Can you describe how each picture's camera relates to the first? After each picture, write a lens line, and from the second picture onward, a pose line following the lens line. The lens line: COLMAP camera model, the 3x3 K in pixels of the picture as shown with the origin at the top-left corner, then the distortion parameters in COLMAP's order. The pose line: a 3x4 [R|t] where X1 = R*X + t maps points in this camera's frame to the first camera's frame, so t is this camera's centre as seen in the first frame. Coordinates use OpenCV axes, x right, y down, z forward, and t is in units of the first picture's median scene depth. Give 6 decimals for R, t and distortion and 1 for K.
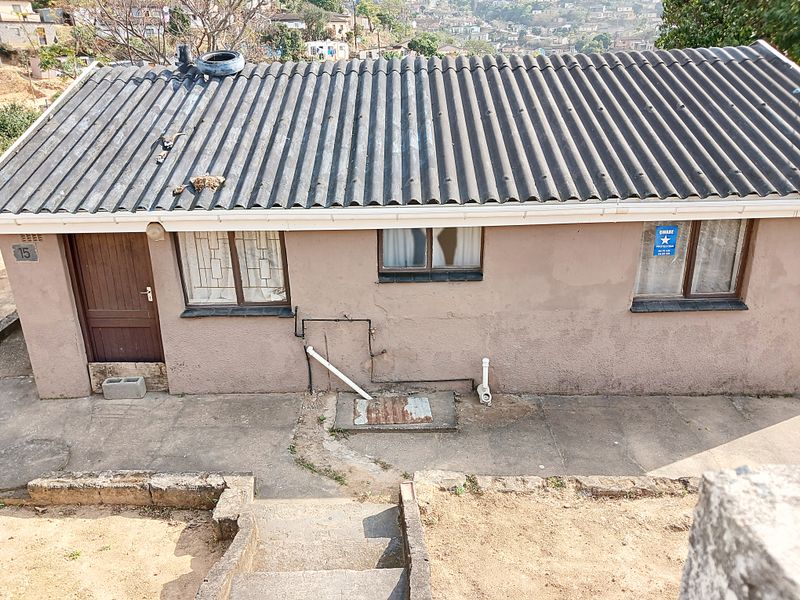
lens RADIAL K [[661.9, 0, 405.2], [0, 661.9, 297.2], [0, 0, 1]] dist [-0.003361, -0.031456]
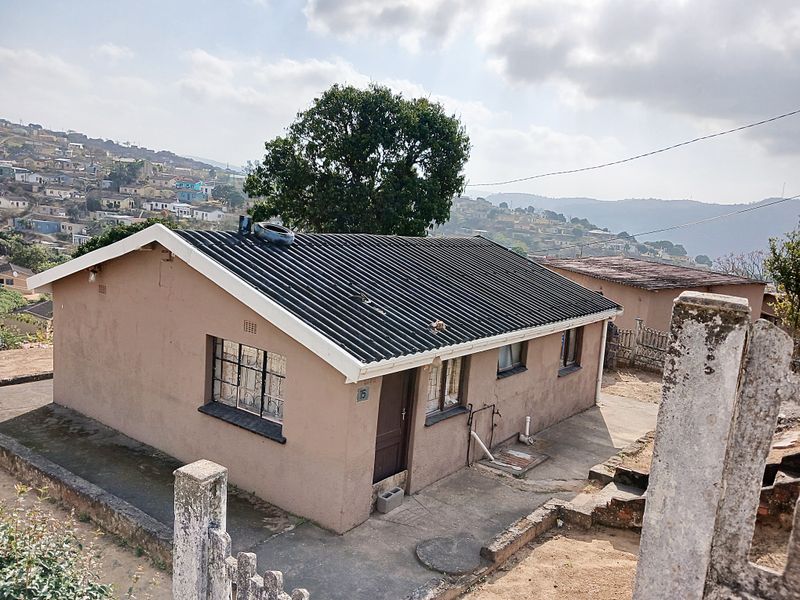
lens RADIAL K [[661.9, 0, 400.8], [0, 661.9, 302.6], [0, 0, 1]] dist [-0.003361, -0.031456]
pose [[0.577201, -0.041624, 0.815541, -1.431391], [0.193350, 0.977268, -0.086965, -0.106102], [-0.793382, 0.207881, 0.572128, 0.236191]]
